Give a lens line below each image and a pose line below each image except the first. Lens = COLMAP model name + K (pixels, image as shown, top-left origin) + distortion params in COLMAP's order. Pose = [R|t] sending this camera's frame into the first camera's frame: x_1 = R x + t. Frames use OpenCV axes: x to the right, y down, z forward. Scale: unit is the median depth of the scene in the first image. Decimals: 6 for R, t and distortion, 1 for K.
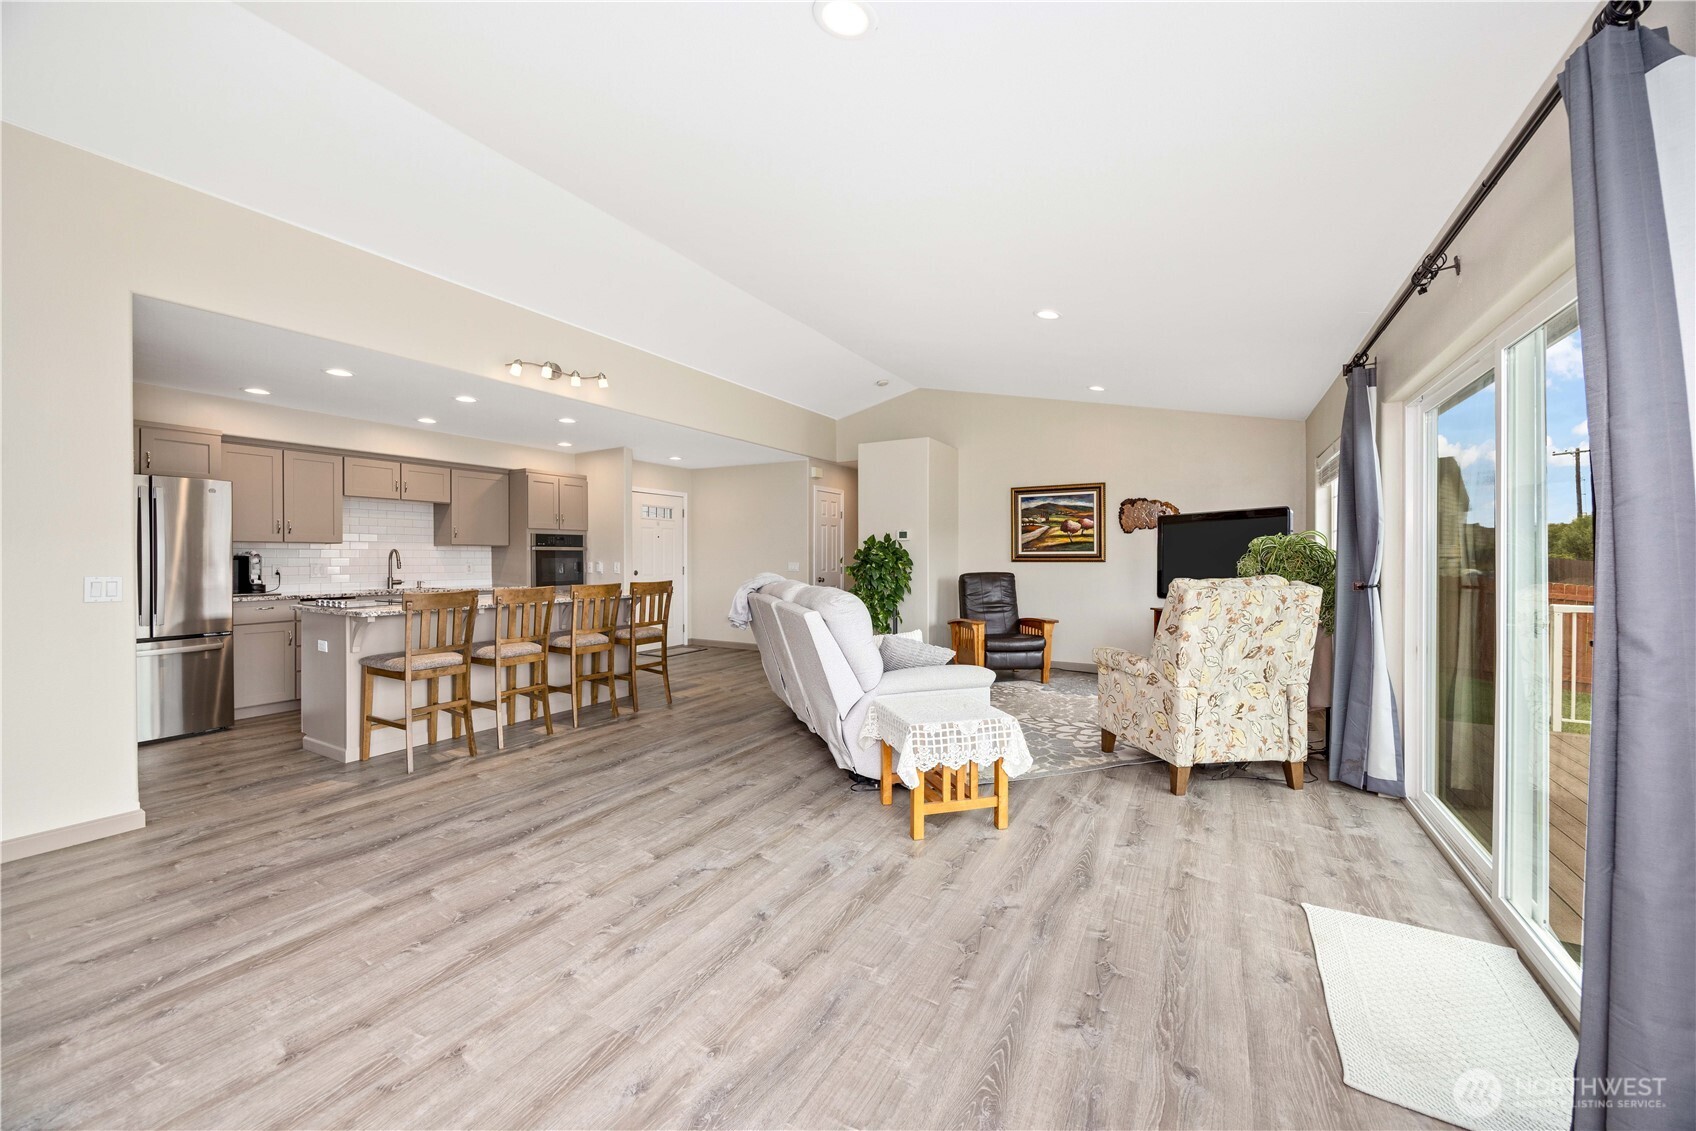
lens RADIAL K [[644.4, 0, 840.3], [0, 644.4, 557.4], [0, 0, 1]] dist [-0.003542, -0.000013]
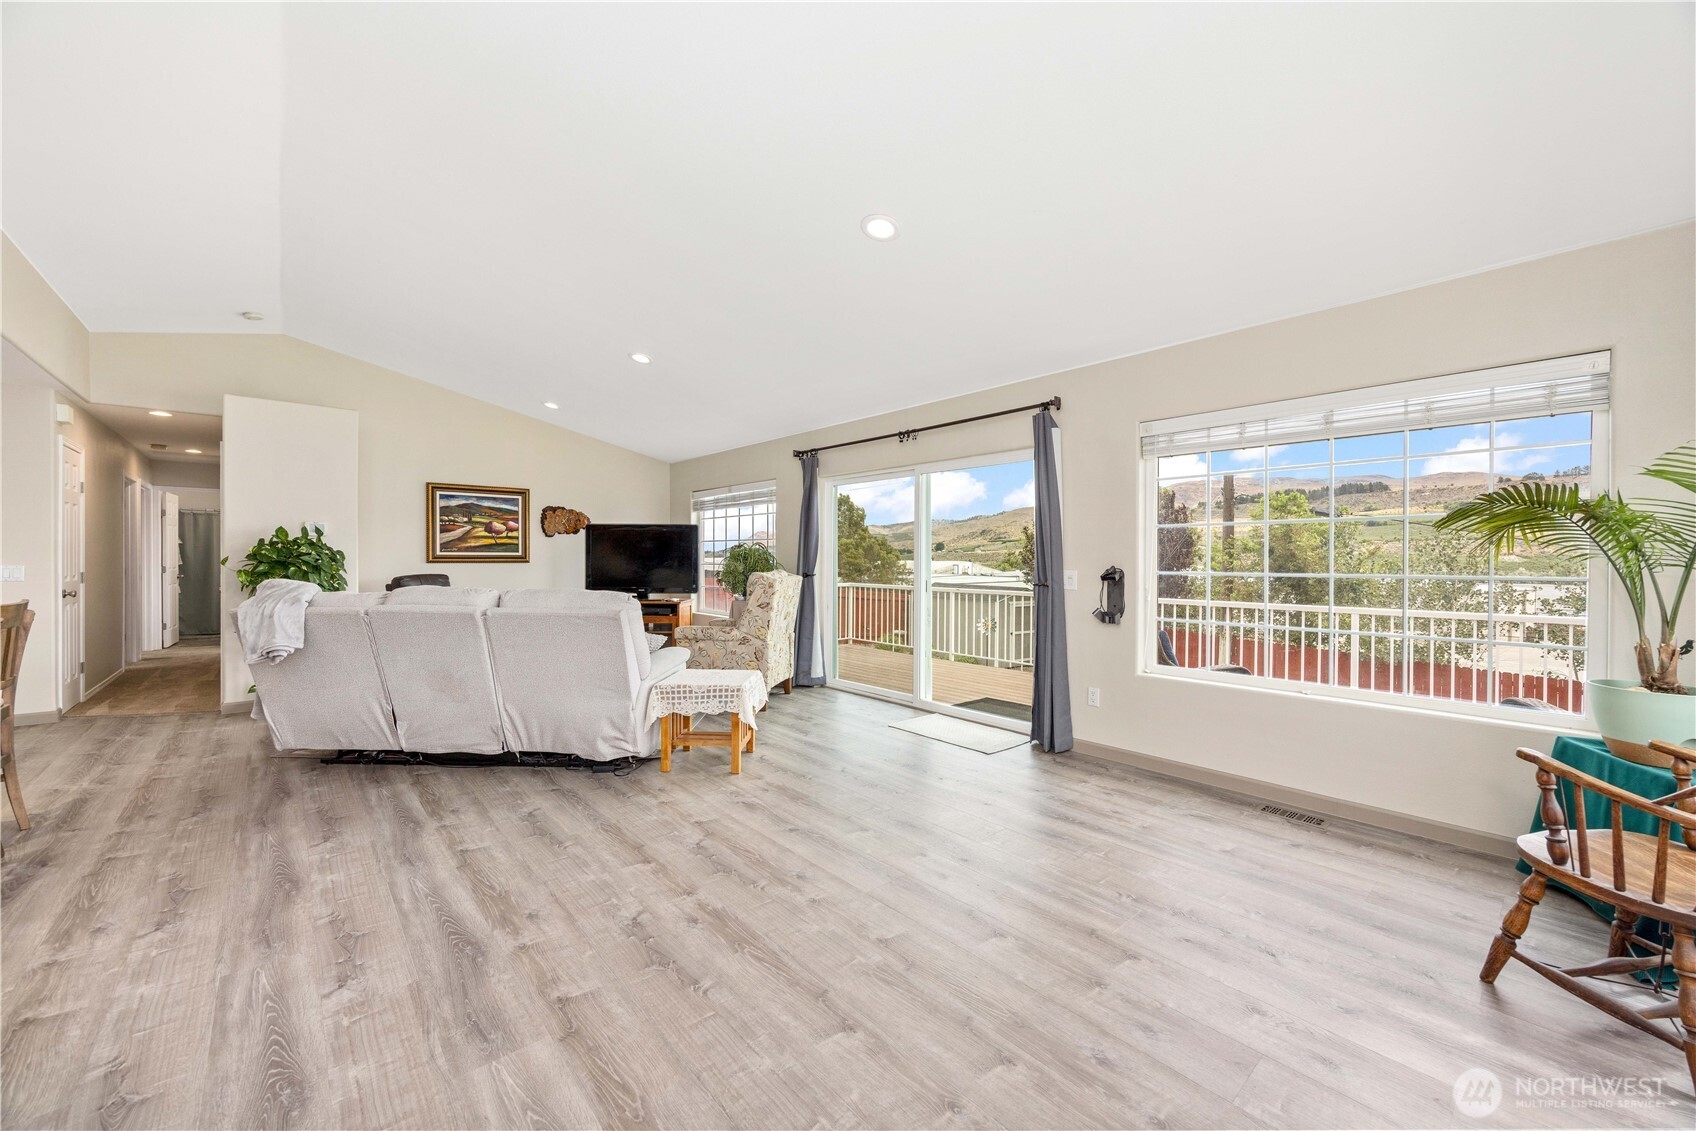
lens RADIAL K [[644.4, 0, 839.7], [0, 644.4, 562.8], [0, 0, 1]] dist [-0.003542, -0.000013]
pose [[0.326424, -0.003796, 0.945216, -0.477074], [-0.003460, 0.999980, 0.005211, -0.000203], [-0.945217, -0.004971, 0.326405, 0.170142]]
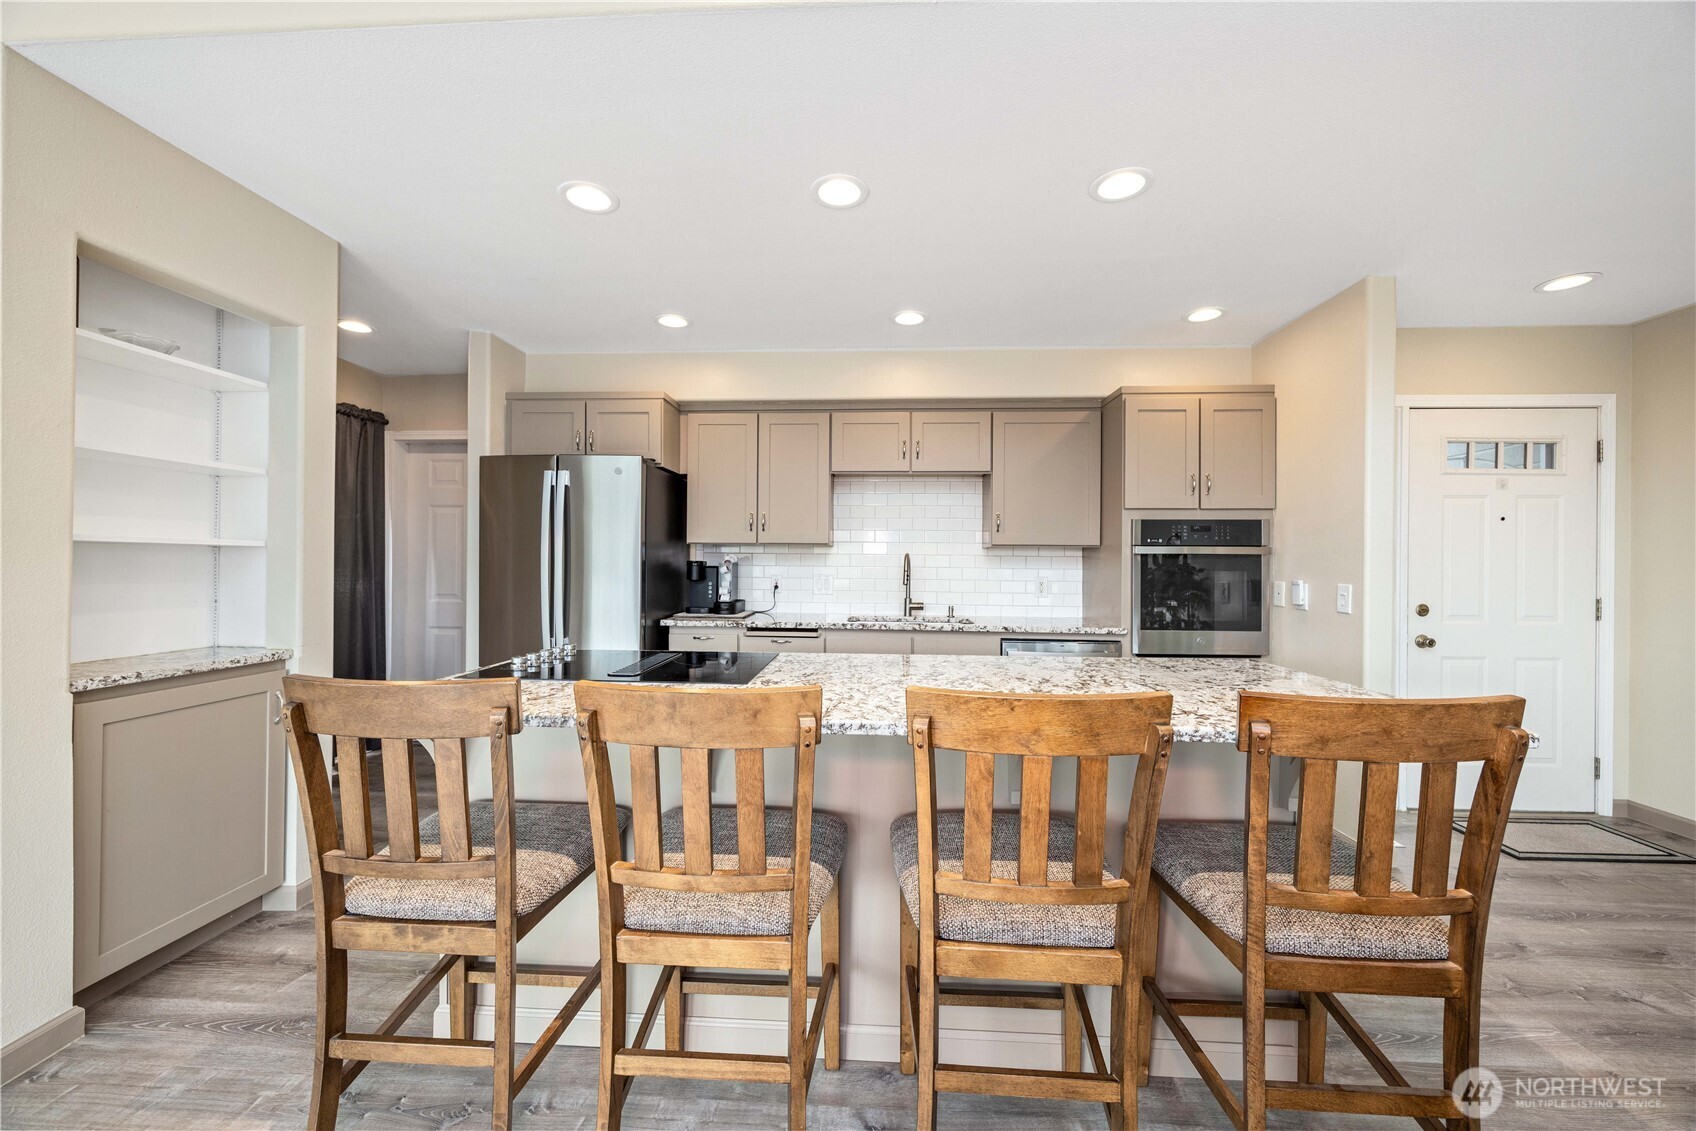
lens RADIAL K [[644.4, 0, 840.5], [0, 644.4, 566.0], [0, 0, 1]] dist [-0.003542, -0.000013]
pose [[0.451001, 0.006937, -0.892497, -0.161330], [-0.010597, 0.999941, 0.002418, -0.001093], [0.892461, 0.008367, 0.451048, 0.647627]]
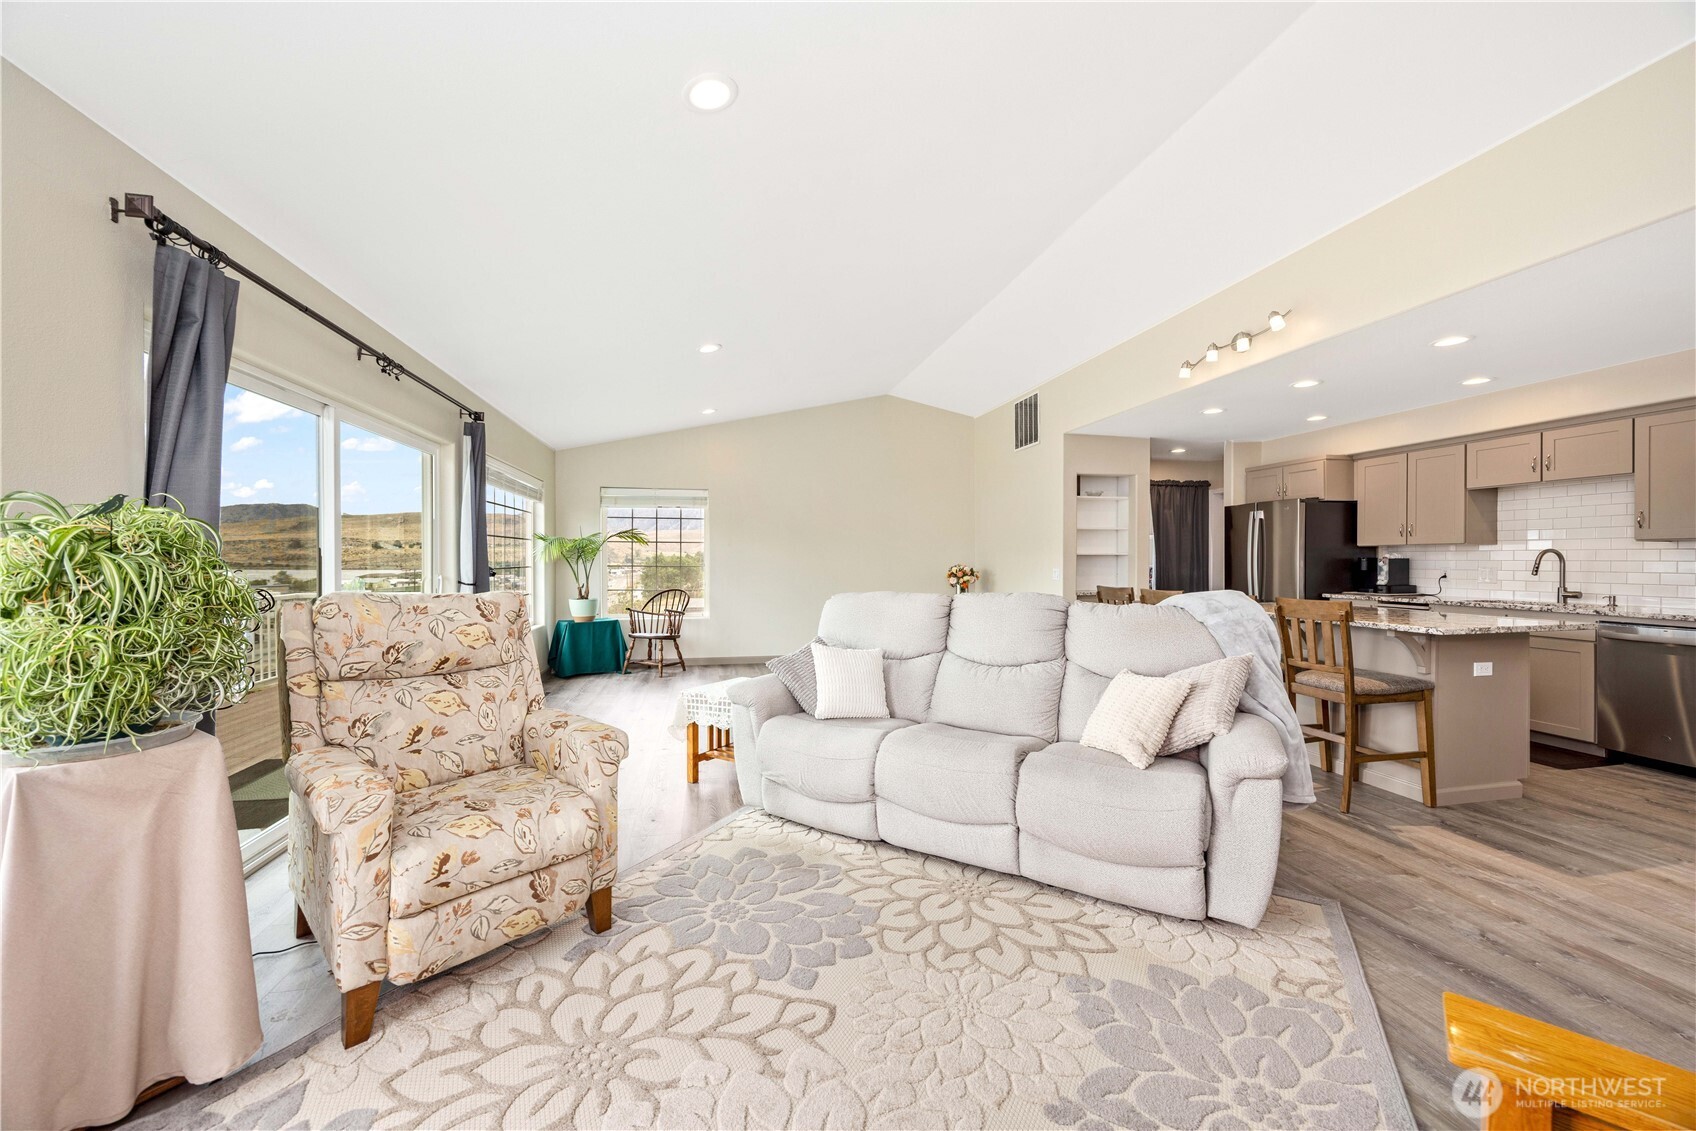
lens RADIAL K [[644.4, 0, 841.1], [0, 644.4, 562.9], [0, 0, 1]] dist [-0.003542, -0.000013]
pose [[-0.748527, 0.006352, -0.663073, 0.400775], [0.000722, 0.999961, 0.008765, -0.003783], [0.663103, 0.006082, -0.748503, 0.991736]]
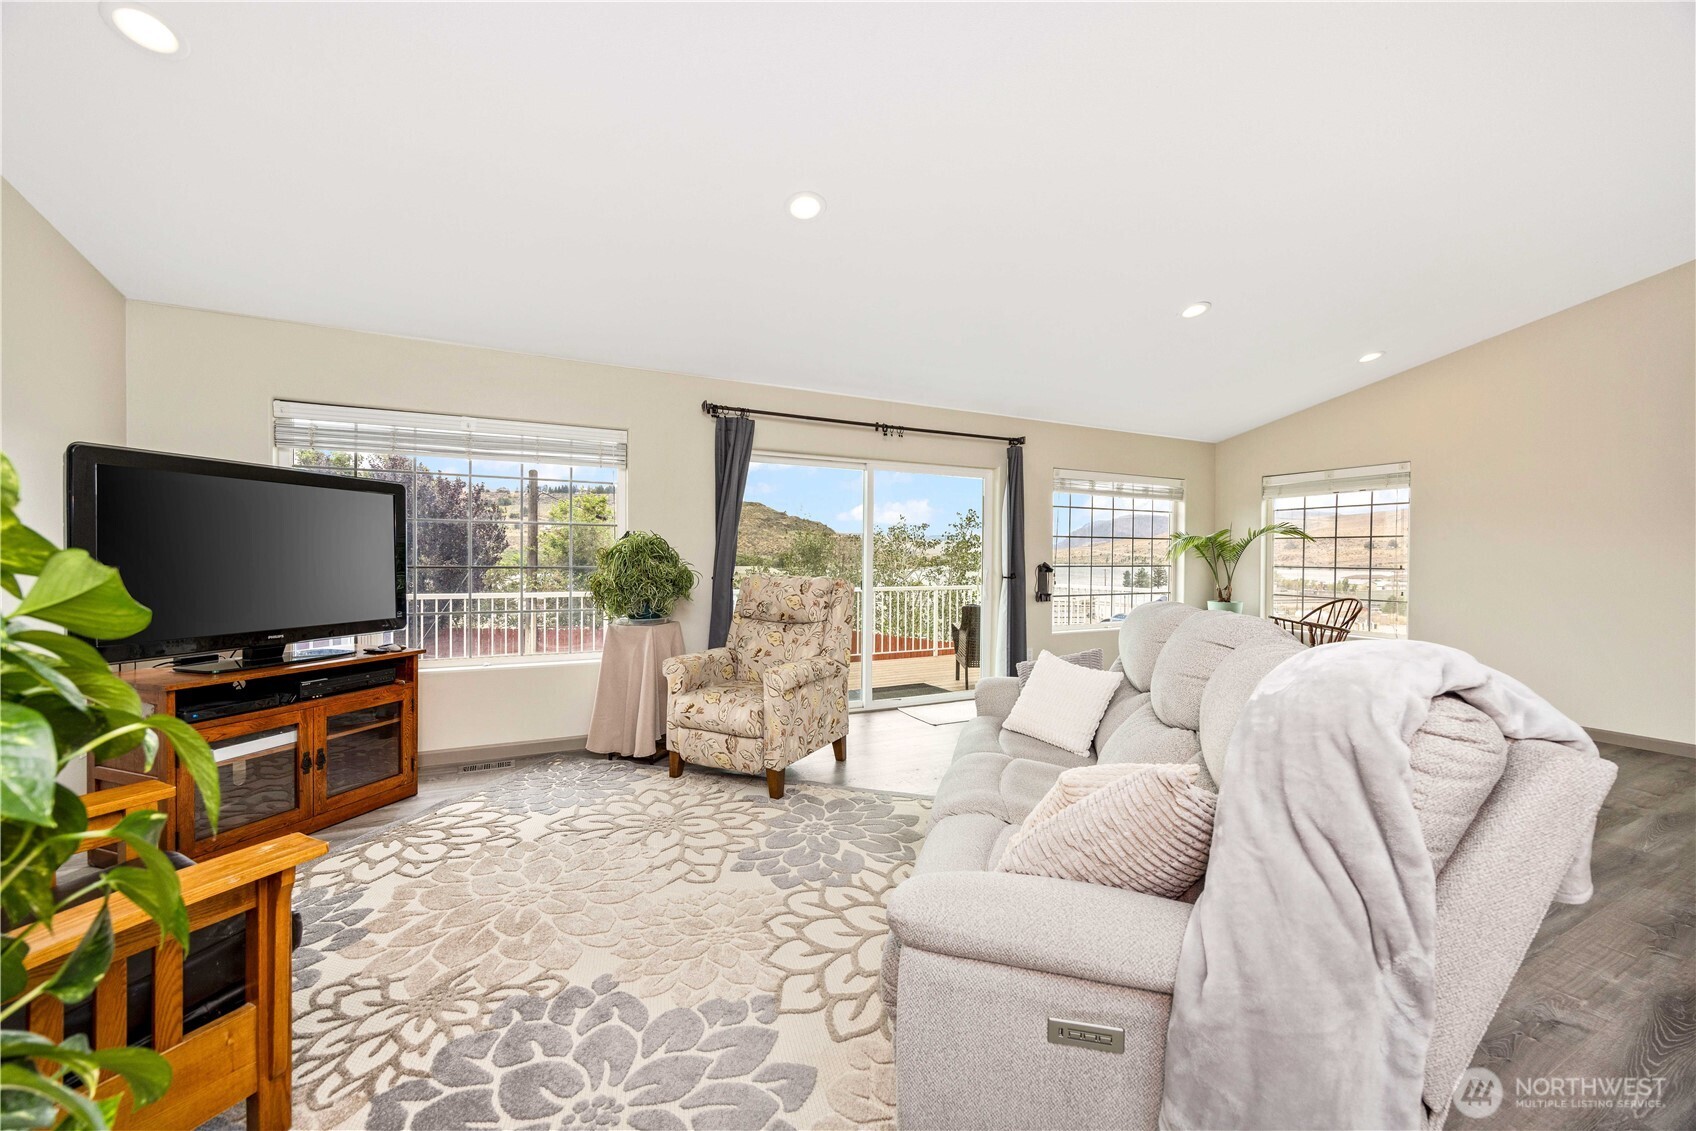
lens RADIAL K [[644.4, 0, 837.5], [0, 644.4, 559.7], [0, 0, 1]] dist [-0.003542, -0.000013]
pose [[-0.830424, 0.000486, 0.557132, -0.064491], [0.000455, 1.000000, -0.000194, 0.001806], [-0.557132, 0.000092, -0.830424, 1.057865]]
